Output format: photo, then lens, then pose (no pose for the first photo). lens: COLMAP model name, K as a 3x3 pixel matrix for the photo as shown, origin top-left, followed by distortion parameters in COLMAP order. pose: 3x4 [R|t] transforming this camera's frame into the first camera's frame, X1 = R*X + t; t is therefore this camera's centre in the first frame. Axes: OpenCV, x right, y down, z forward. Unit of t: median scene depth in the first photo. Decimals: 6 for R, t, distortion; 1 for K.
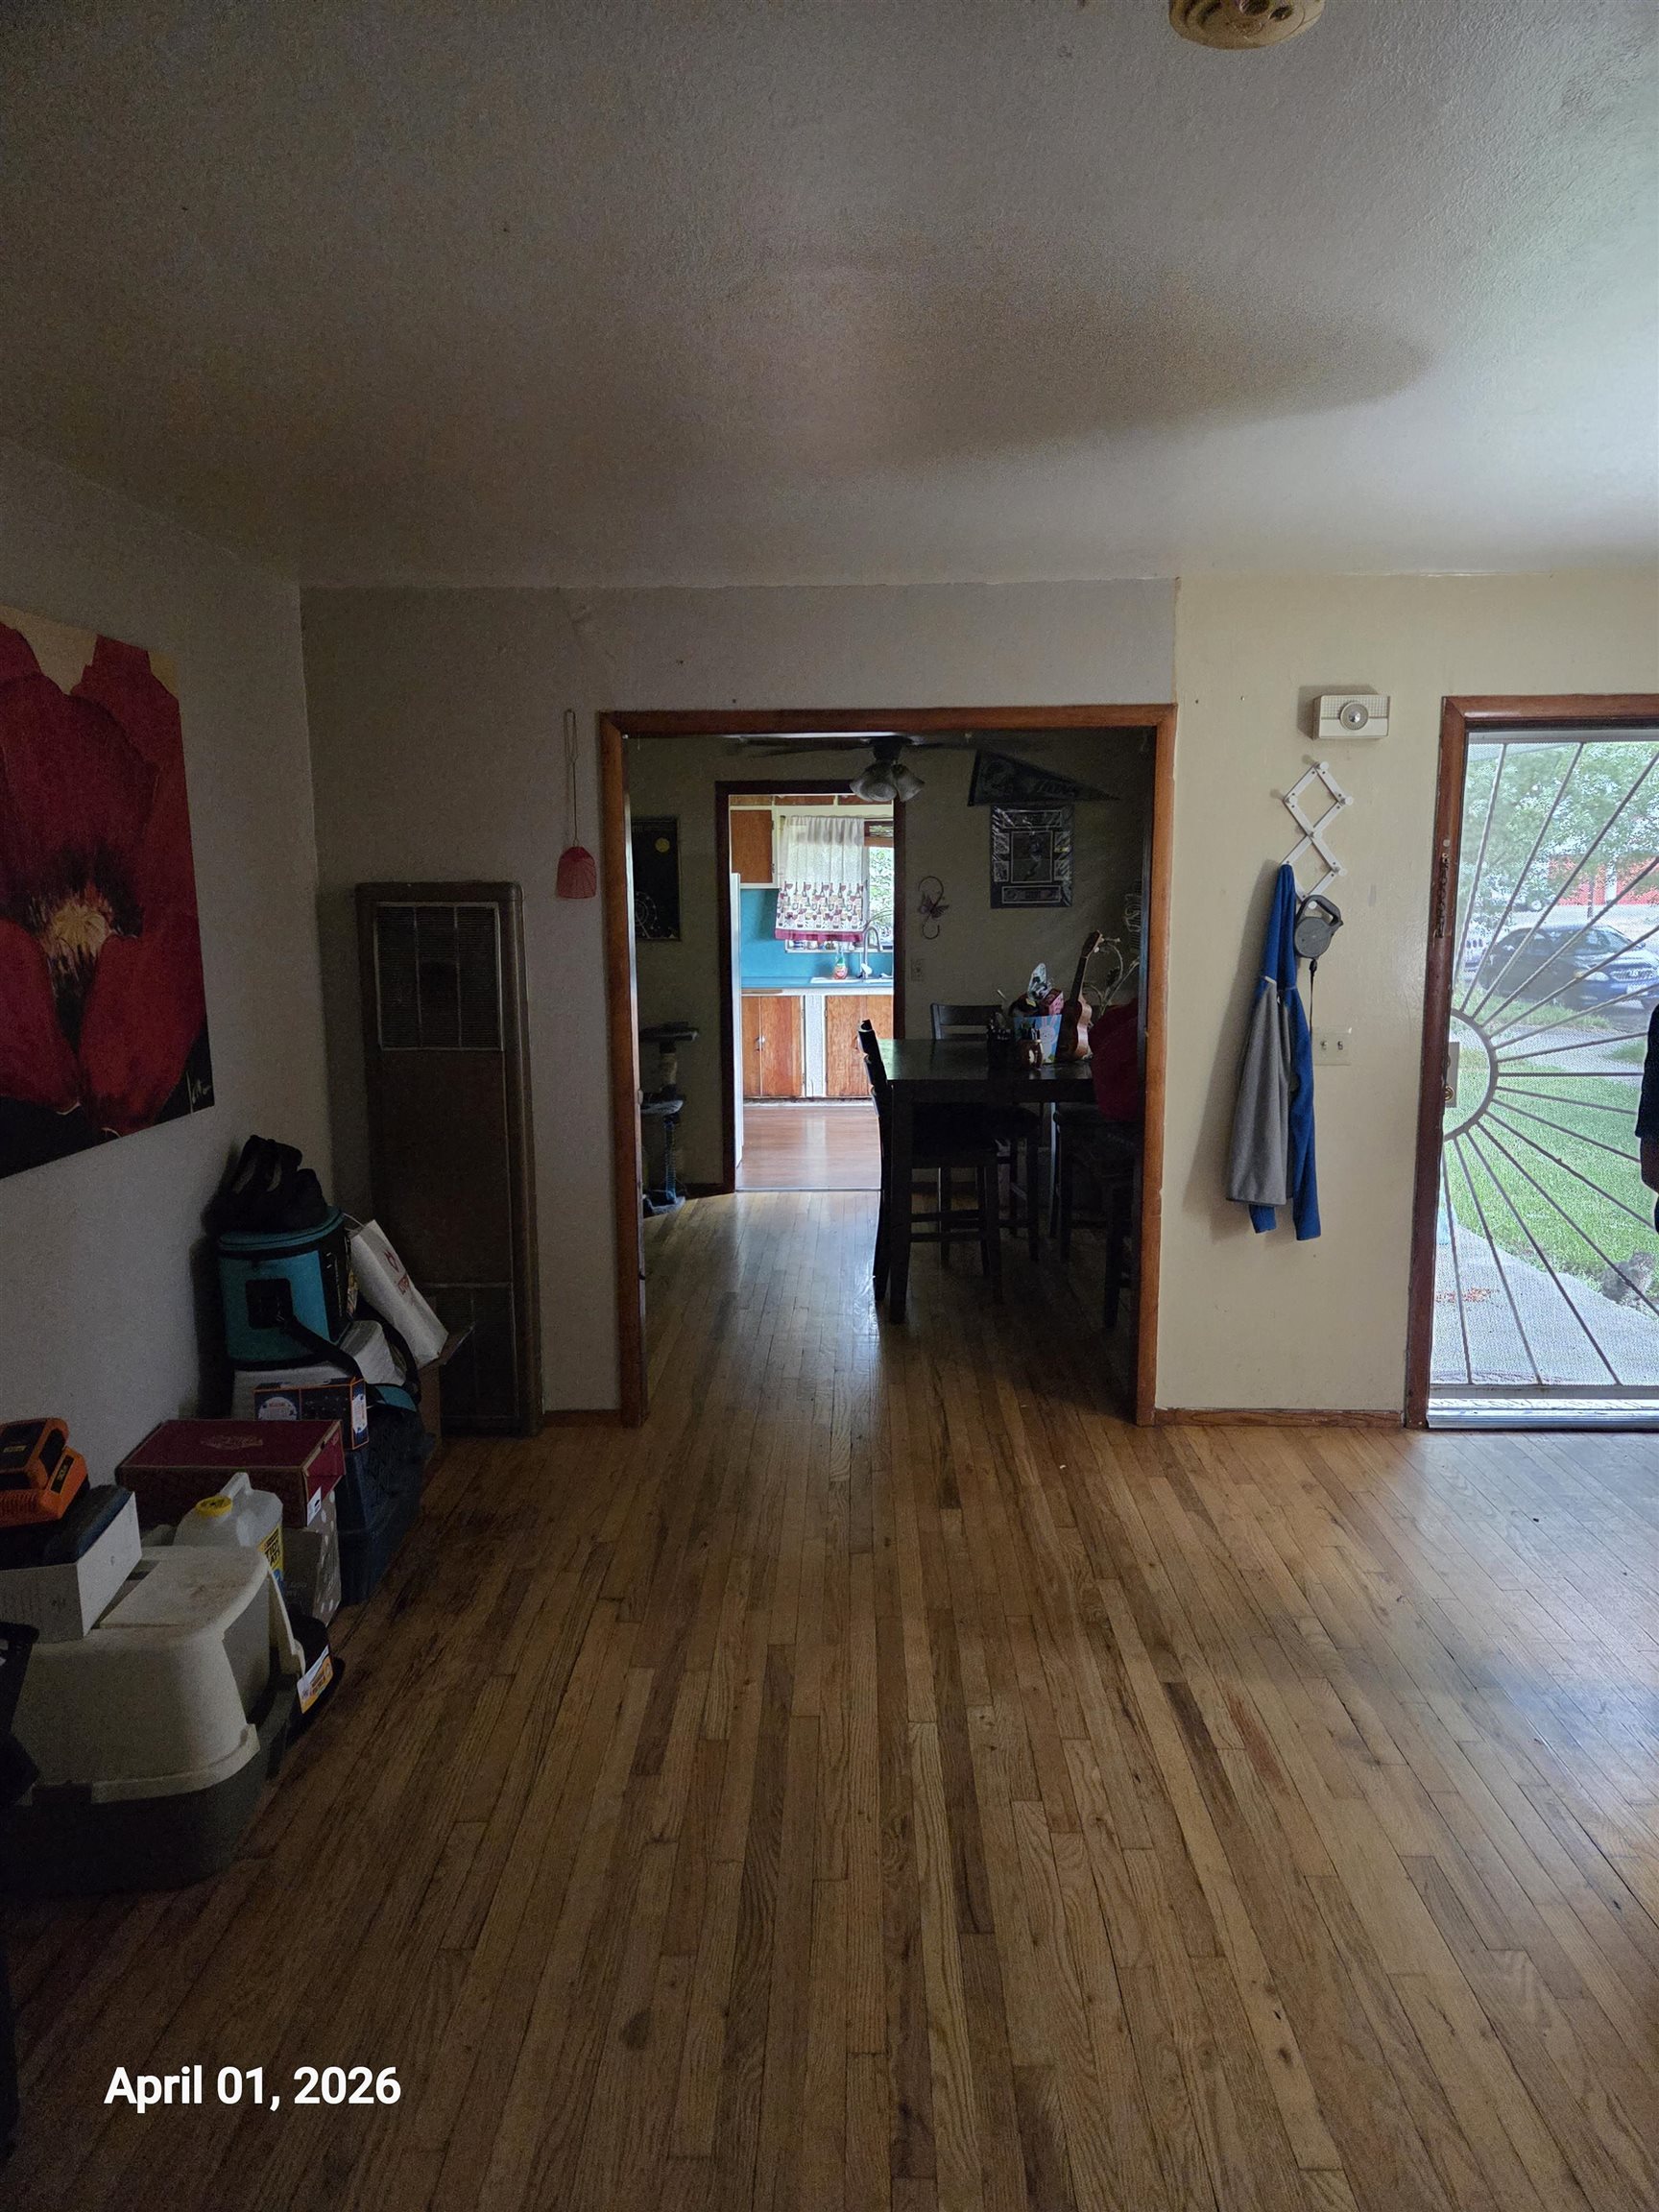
lens RADIAL K [[1467.0, 0, 827.6], [0, 1467.0, 1105.8], [0, 0, 1]] dist [-0.005365, -0.000425]
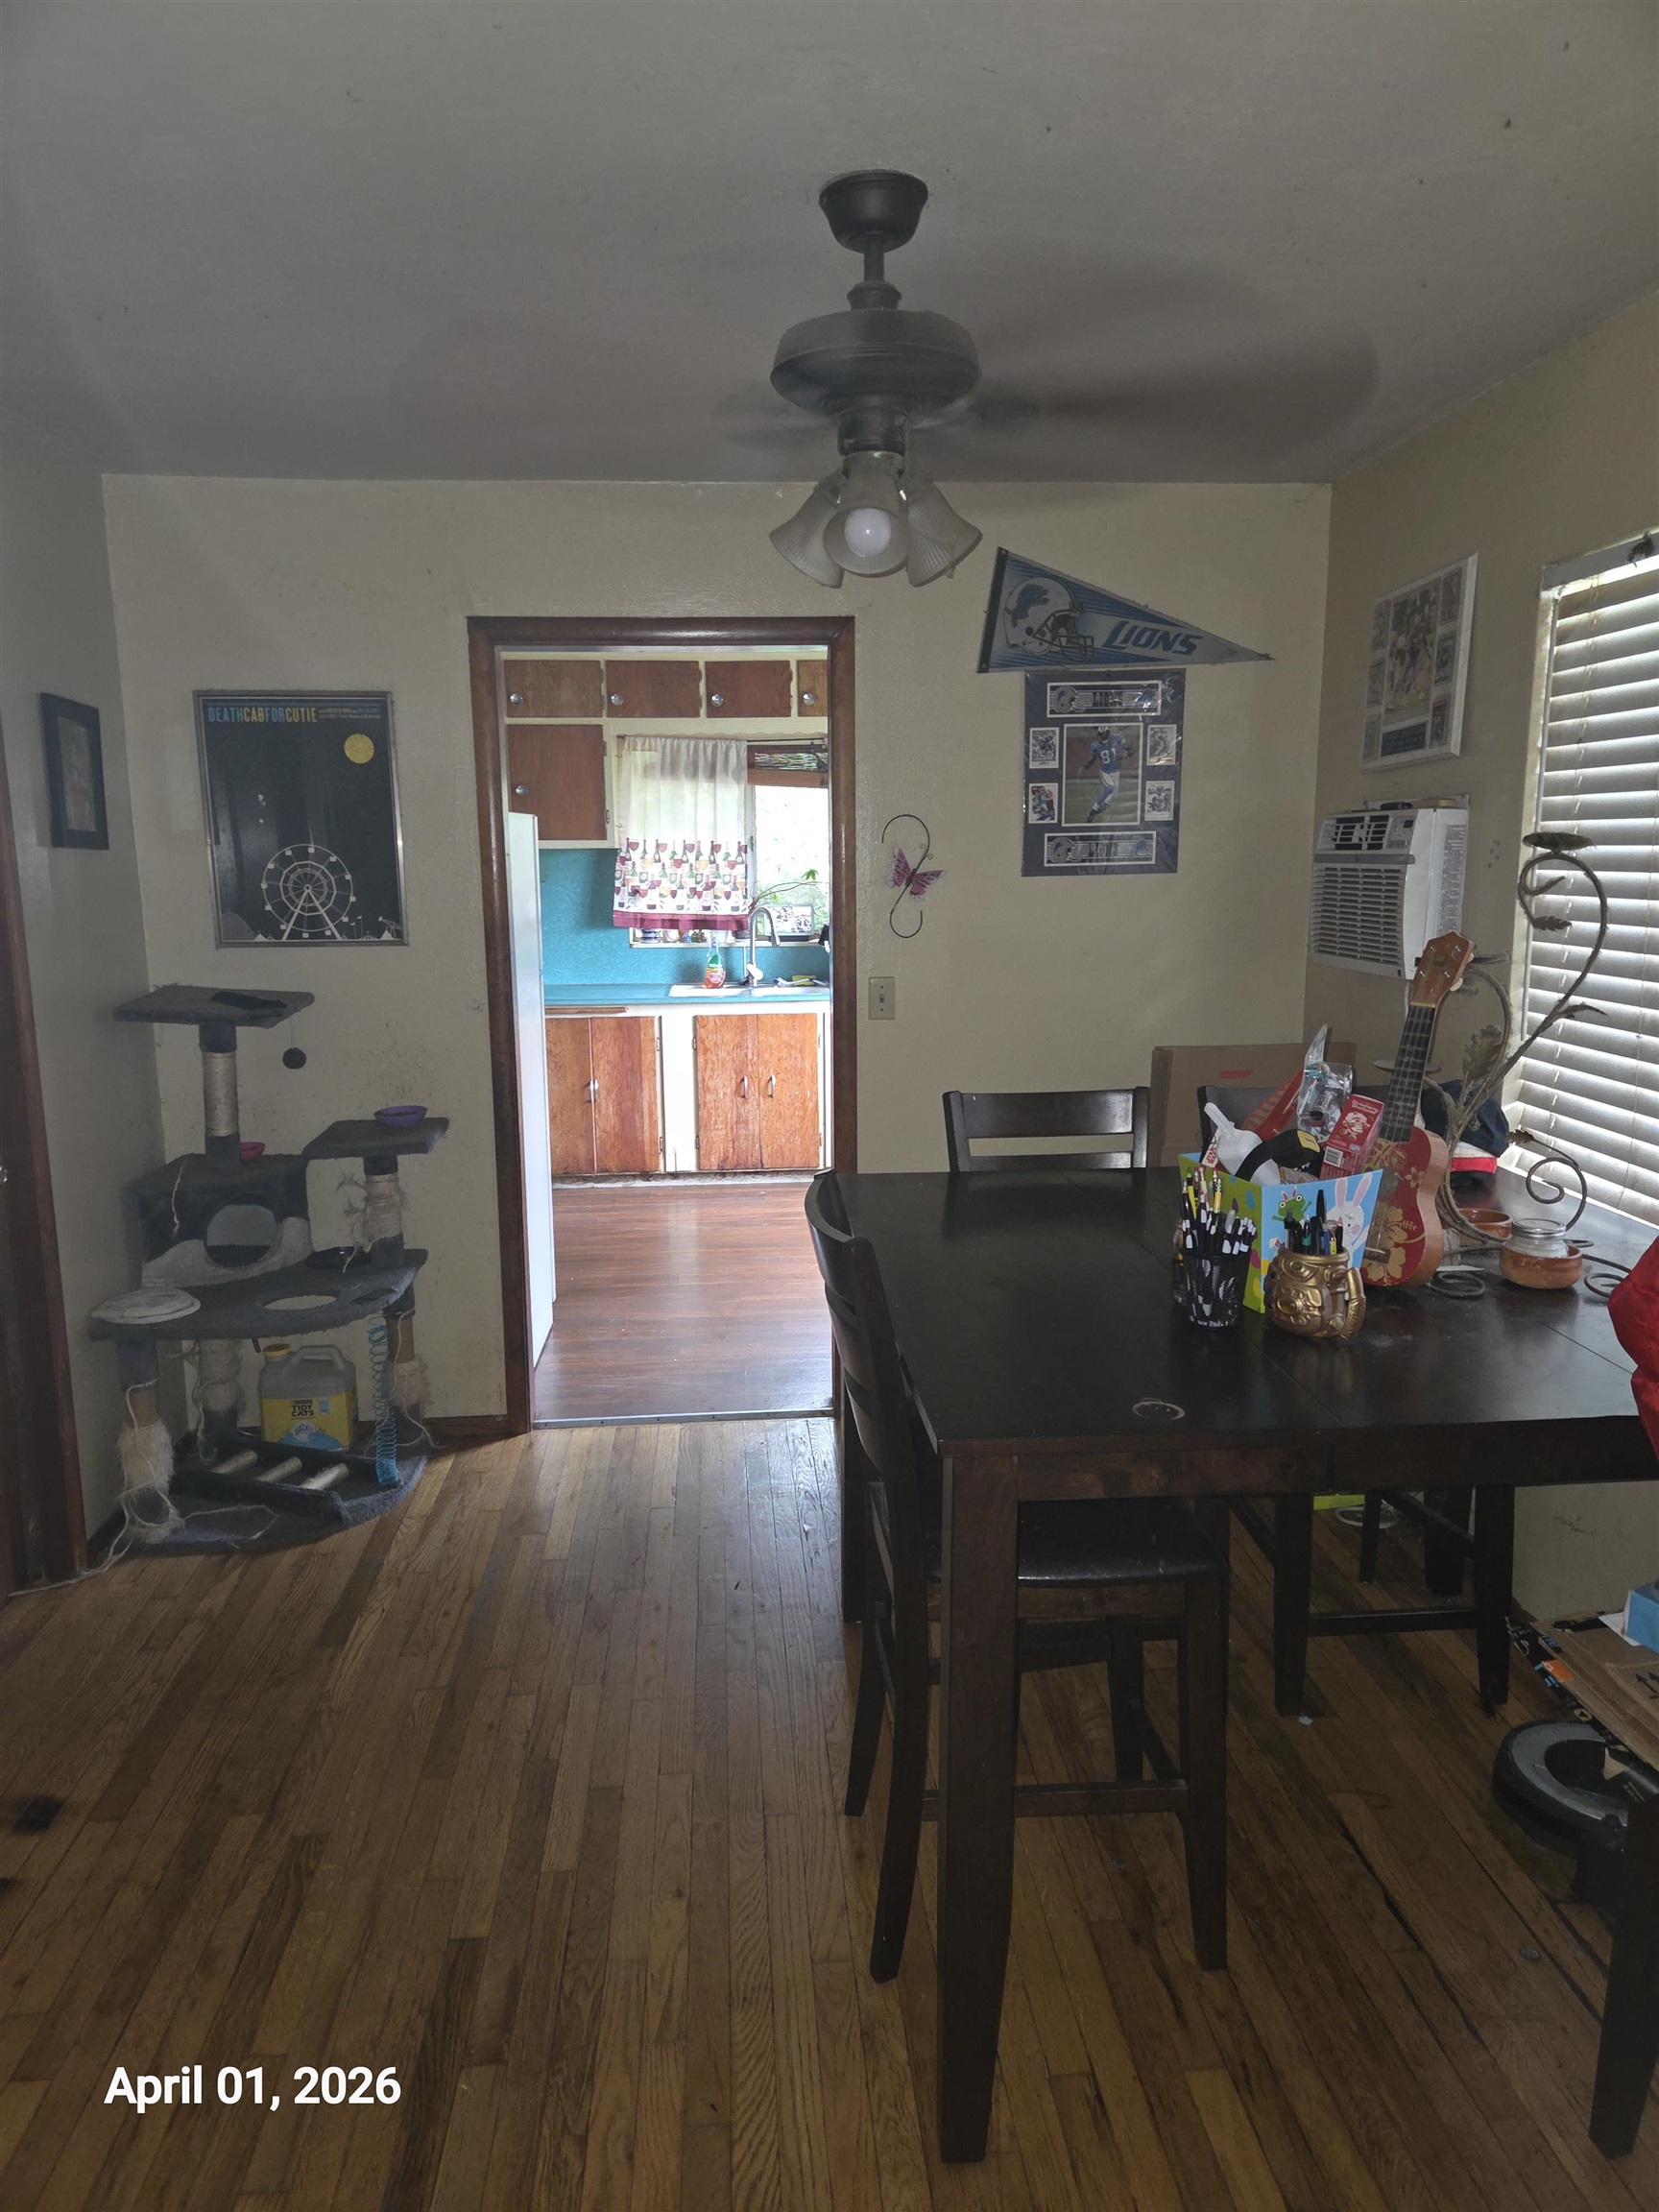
lens RADIAL K [[1467.0, 0, 828.5], [0, 1467.0, 1112.1], [0, 0, 1]] dist [-0.005365, -0.000425]
pose [[0.995173, -0.019897, 0.096094, -0.005104], [0.017787, 0.999583, 0.022759, -0.046367], [-0.096507, -0.020940, 0.995112, 0.353276]]
